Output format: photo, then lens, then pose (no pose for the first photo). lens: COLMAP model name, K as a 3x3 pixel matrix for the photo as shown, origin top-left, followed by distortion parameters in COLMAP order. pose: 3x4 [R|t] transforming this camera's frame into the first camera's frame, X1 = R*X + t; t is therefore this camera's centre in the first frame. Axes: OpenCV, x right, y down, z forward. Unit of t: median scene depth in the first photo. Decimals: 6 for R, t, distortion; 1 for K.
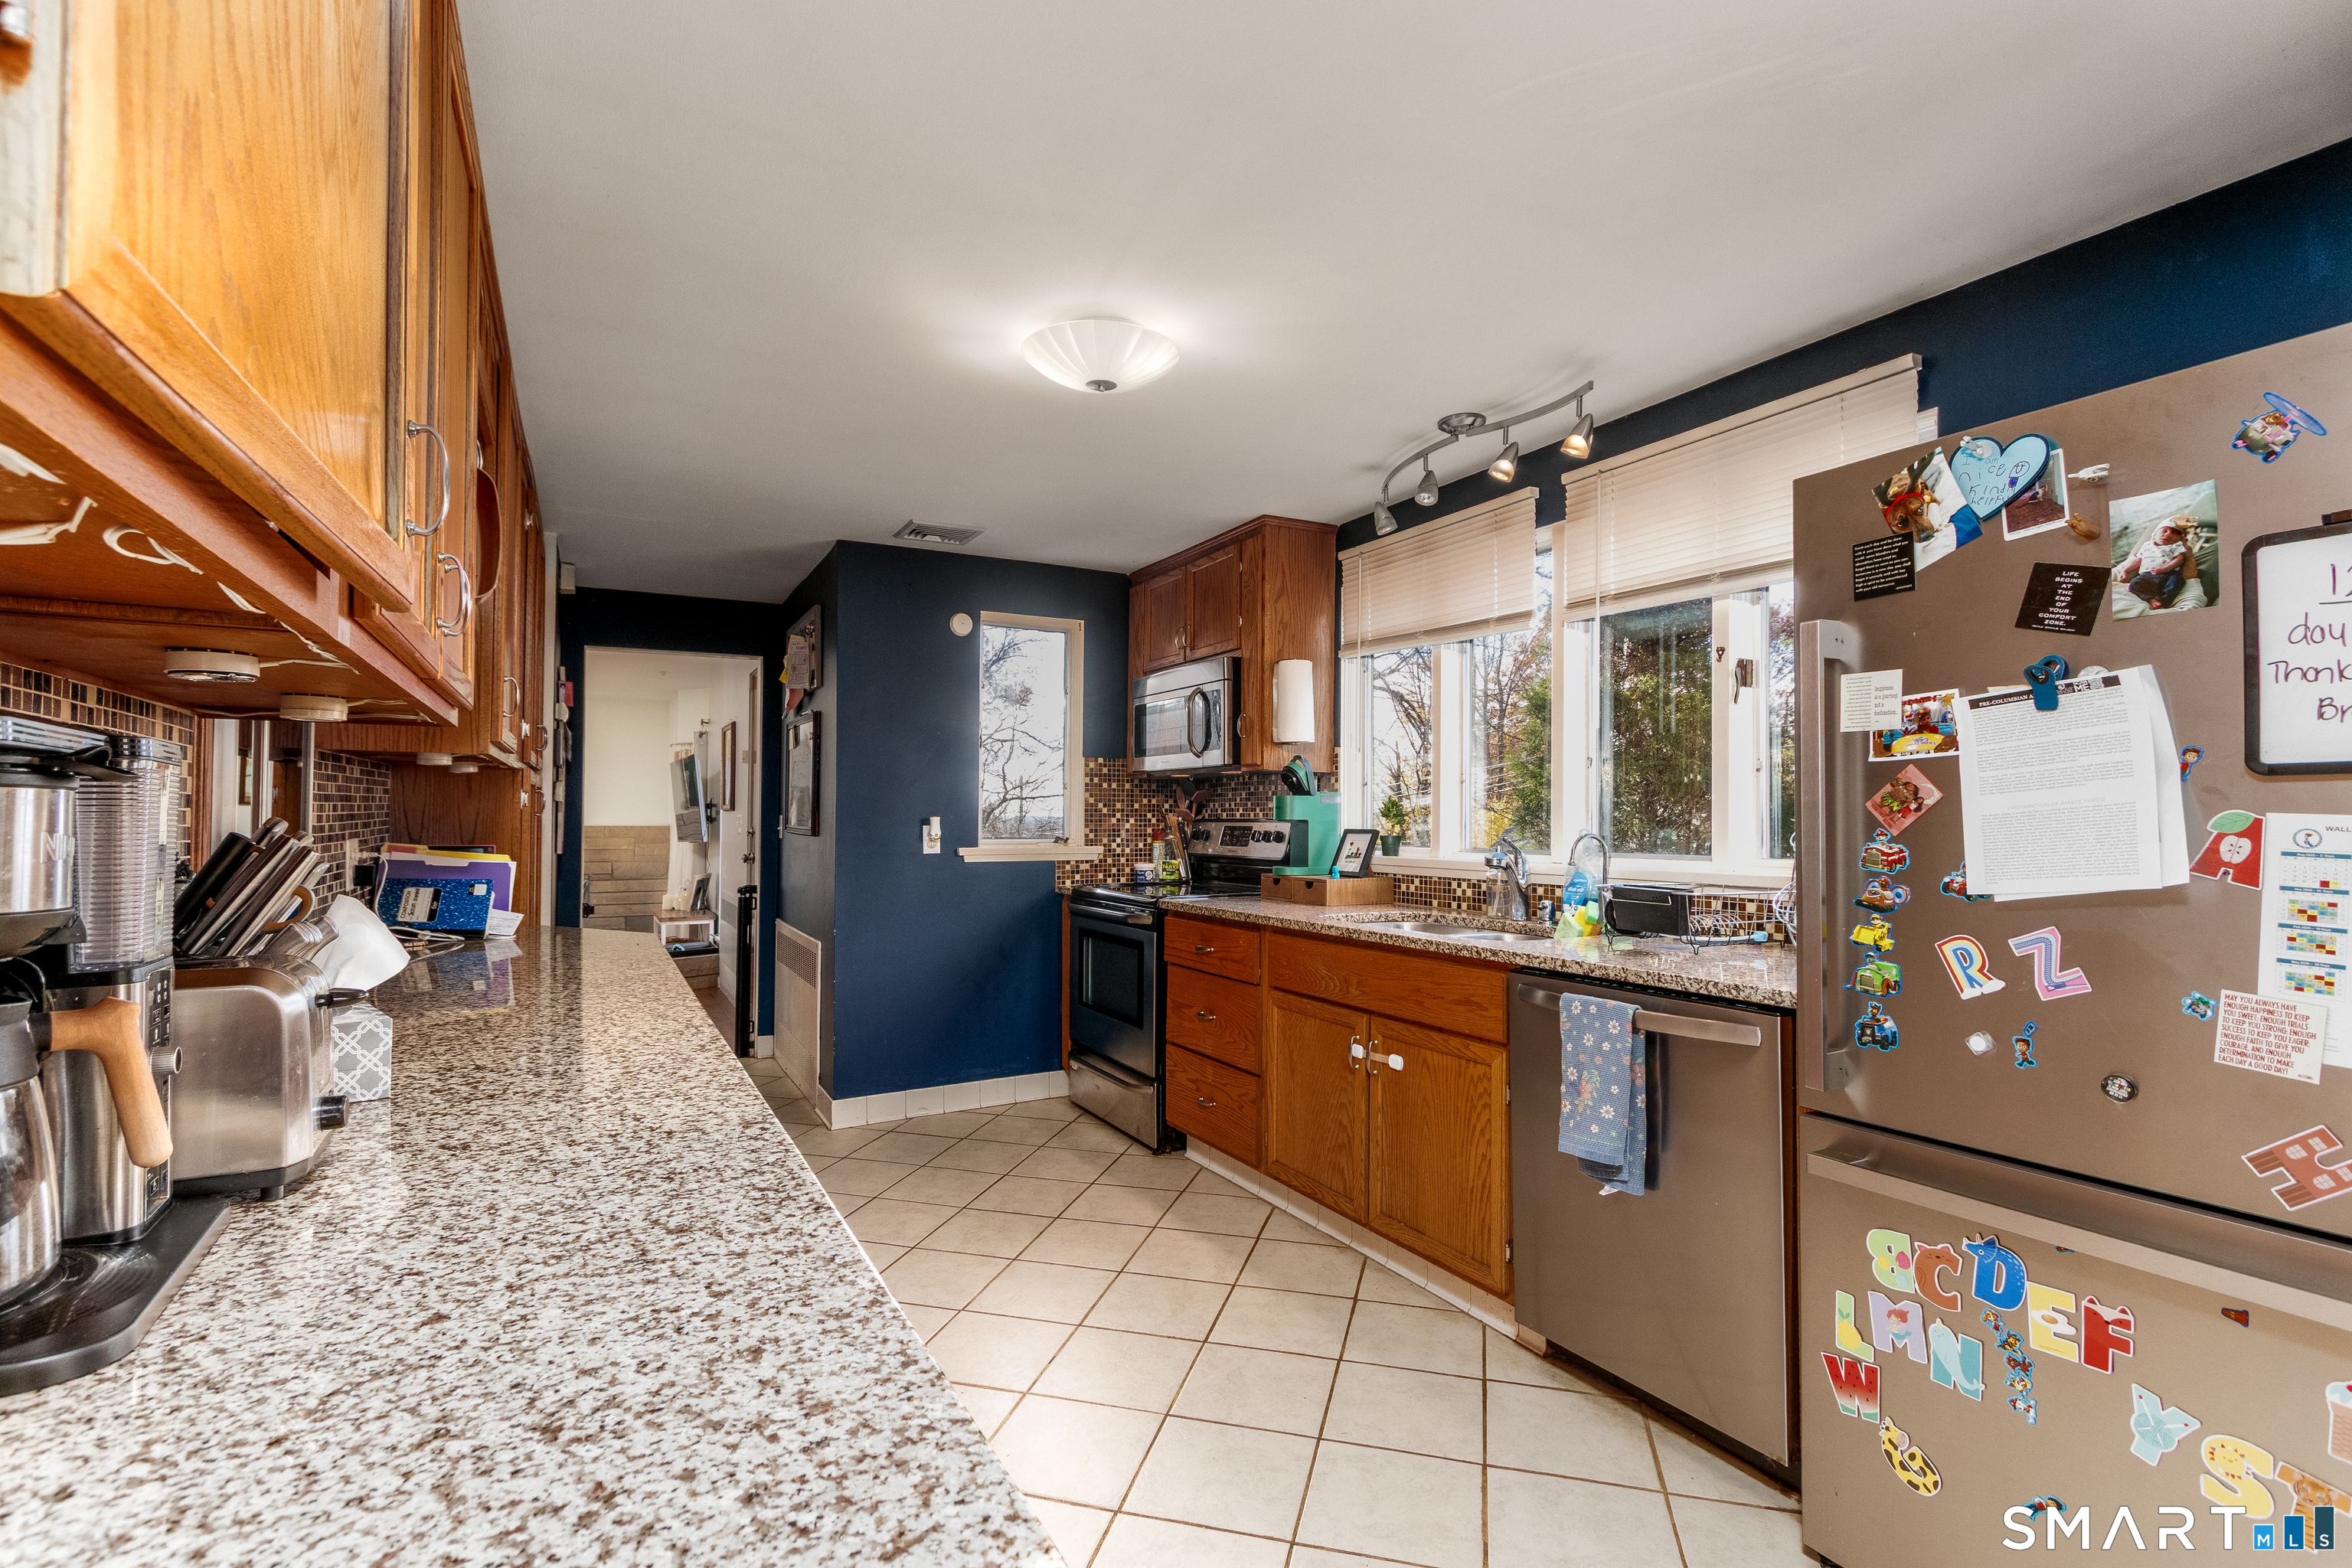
lens RADIAL K [[1078.4, 0, 1166.6], [0, 1078.4, 806.0], [0, 0, 1]] dist [0.007955, -0.003583]
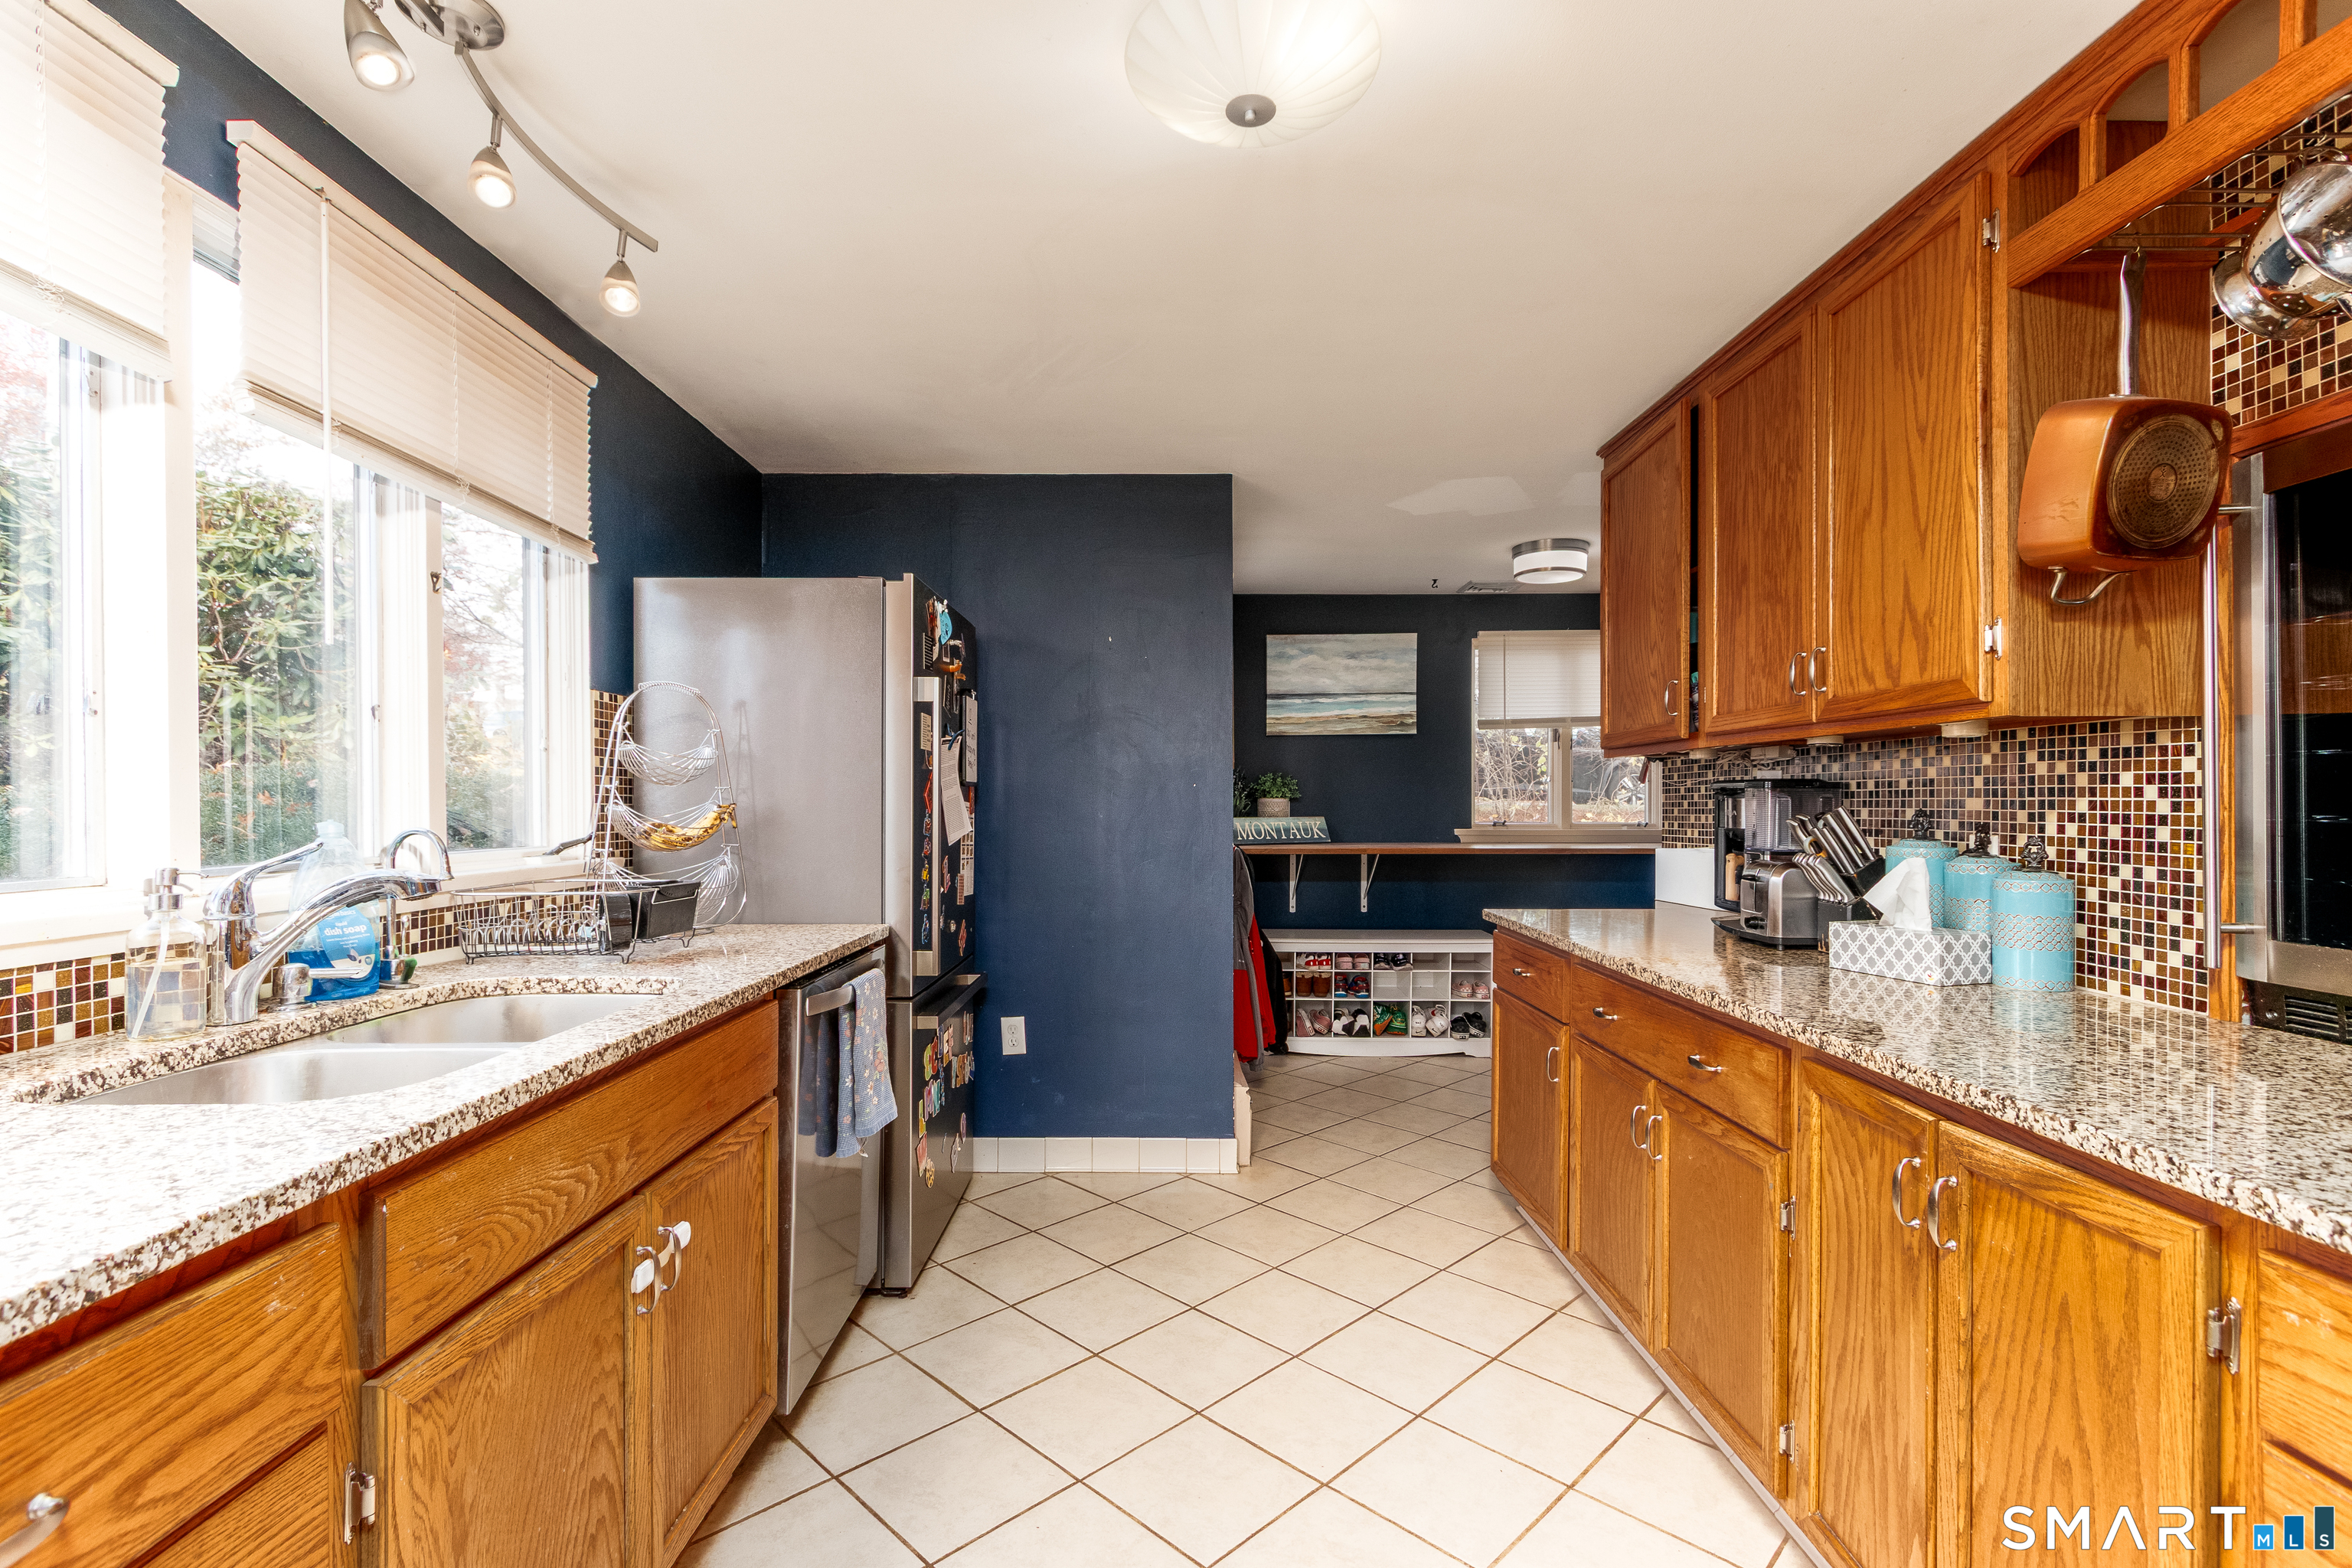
lens RADIAL K [[1078.4, 0, 1166.6], [0, 1078.4, 806.0], [0, 0, 1]] dist [0.007955, -0.003583]
pose [[-0.874636, -0.005546, 0.484749, -0.225901], [-0.009278, 0.999943, -0.005299, 0.010326], [-0.484692, -0.009132, -0.874637, 1.096908]]
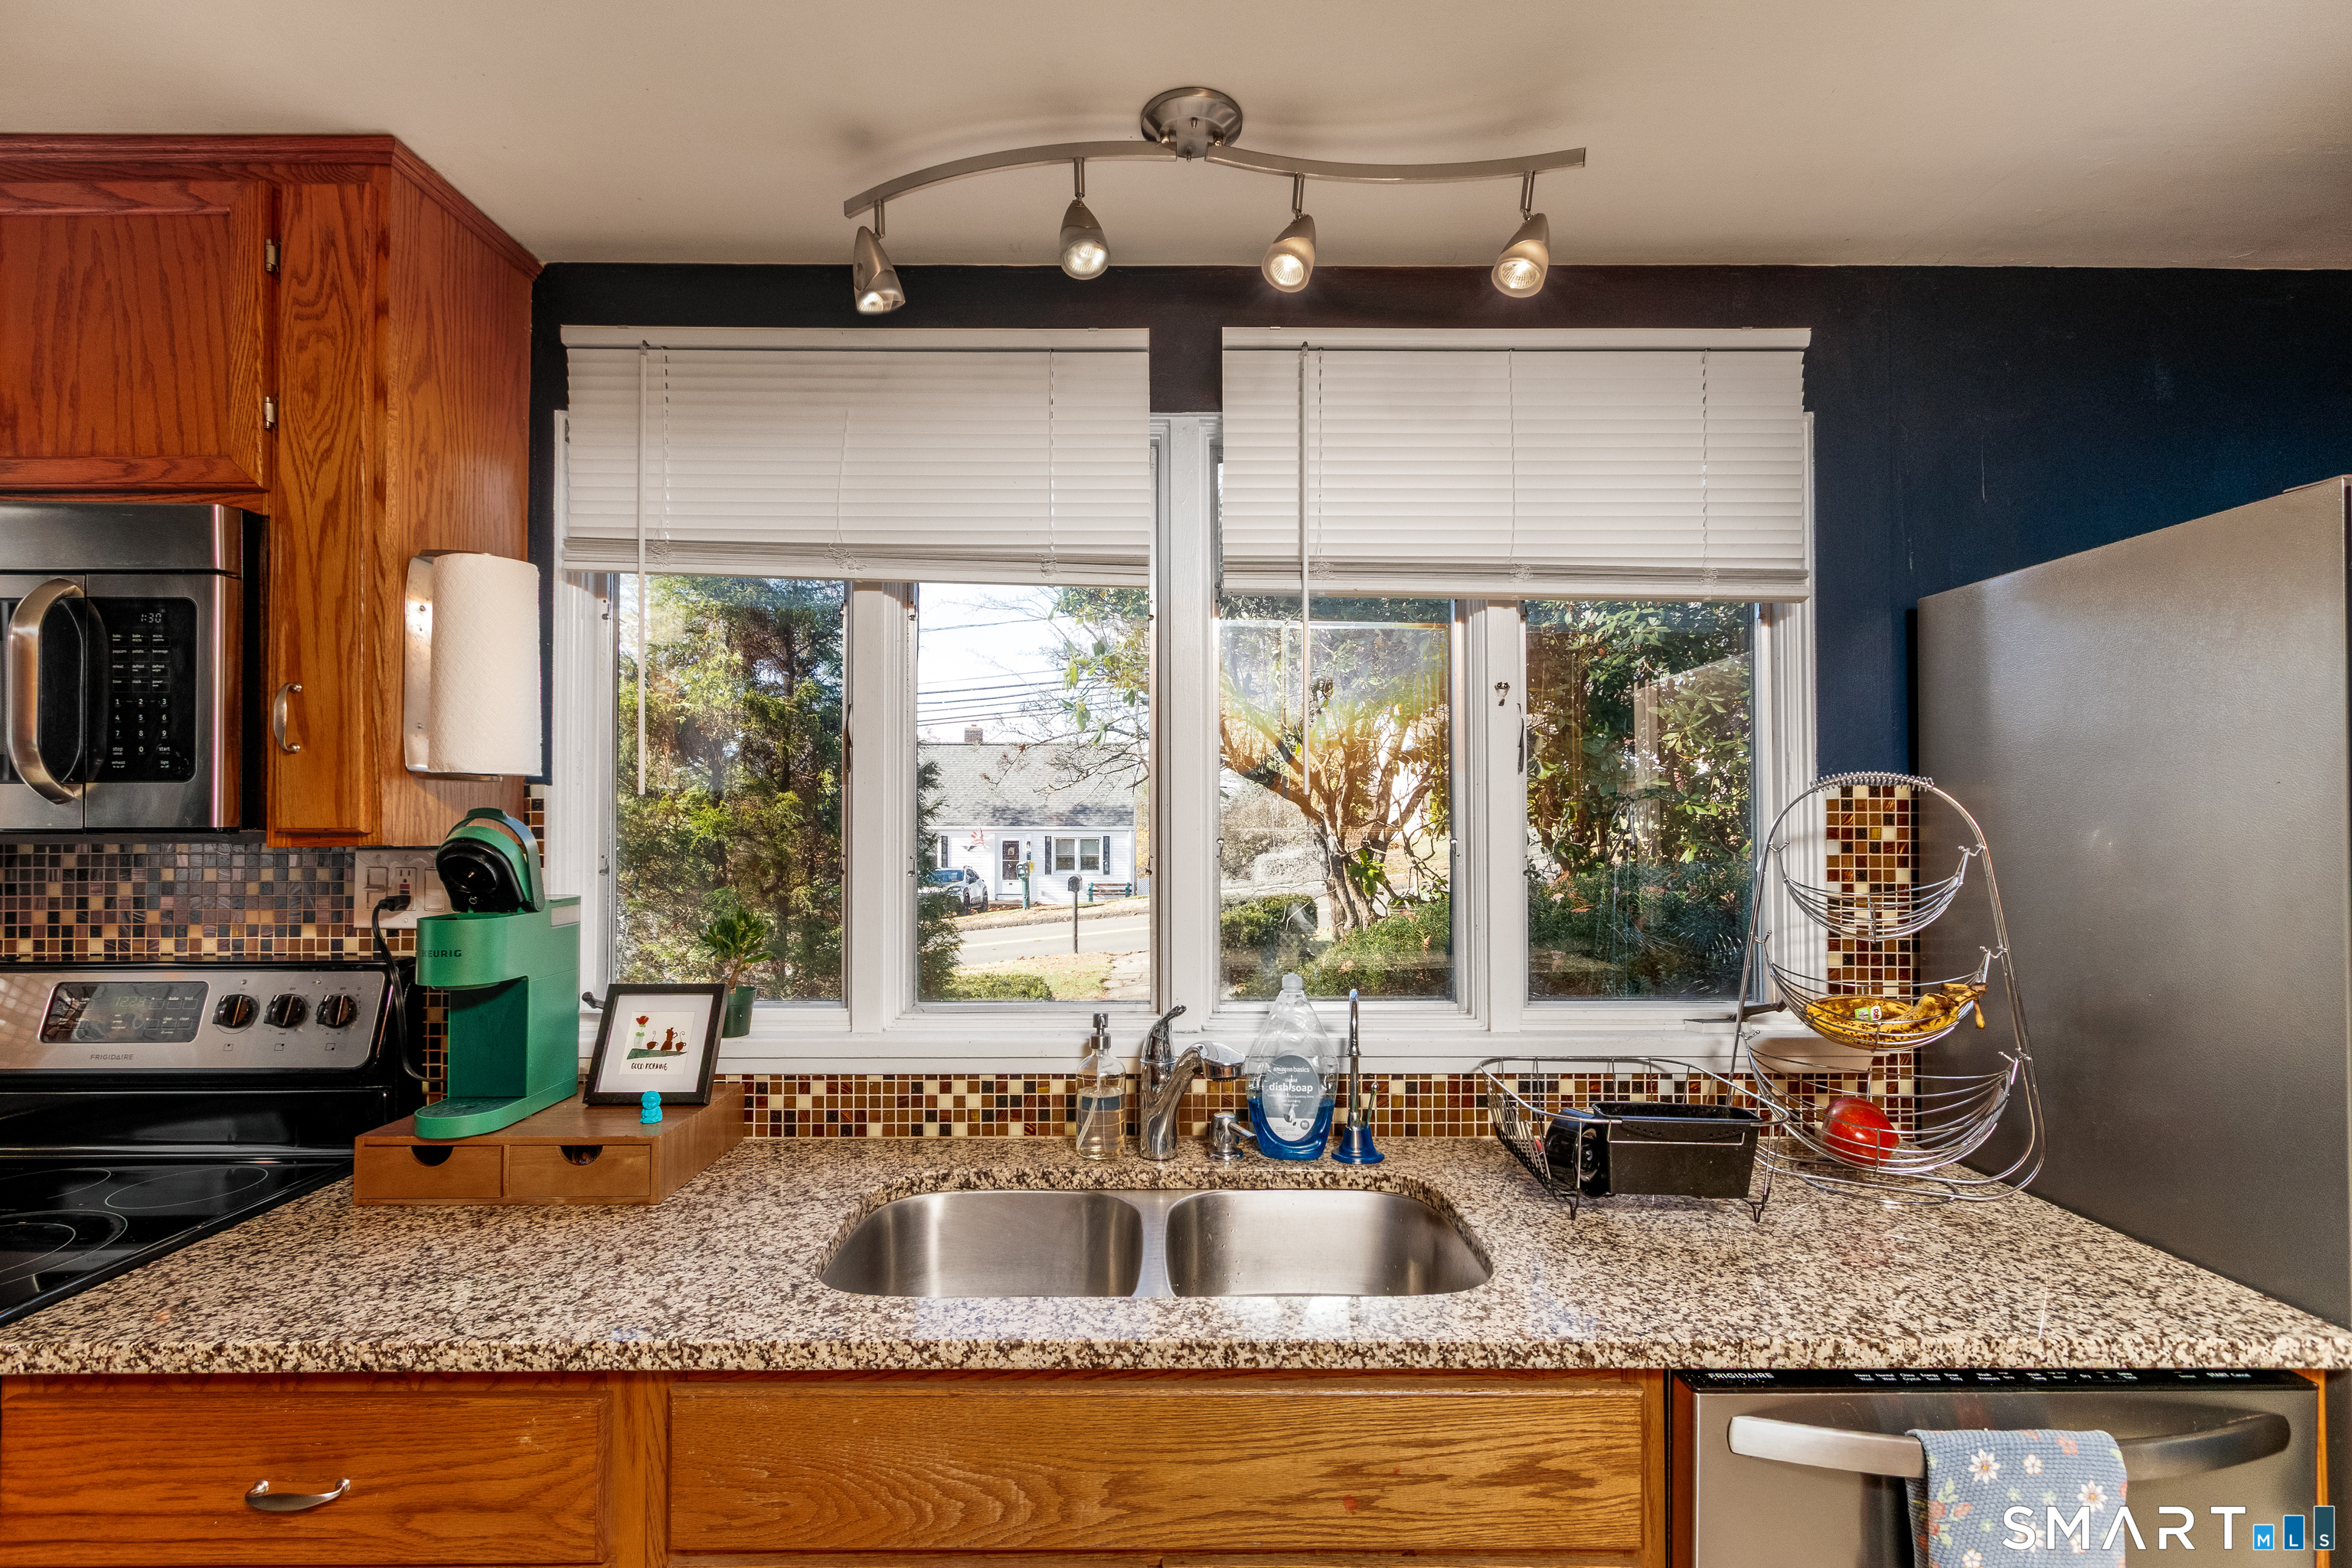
lens RADIAL K [[1078.4, 0, 1166.6], [0, 1078.4, 806.0], [0, 0, 1]] dist [0.007955, -0.003583]
pose [[0.472526, 0.006596, 0.881292, -0.115547], [-0.007062, 0.999968, -0.003697, -0.054089], [-0.881288, -0.004477, 0.472558, 0.679400]]
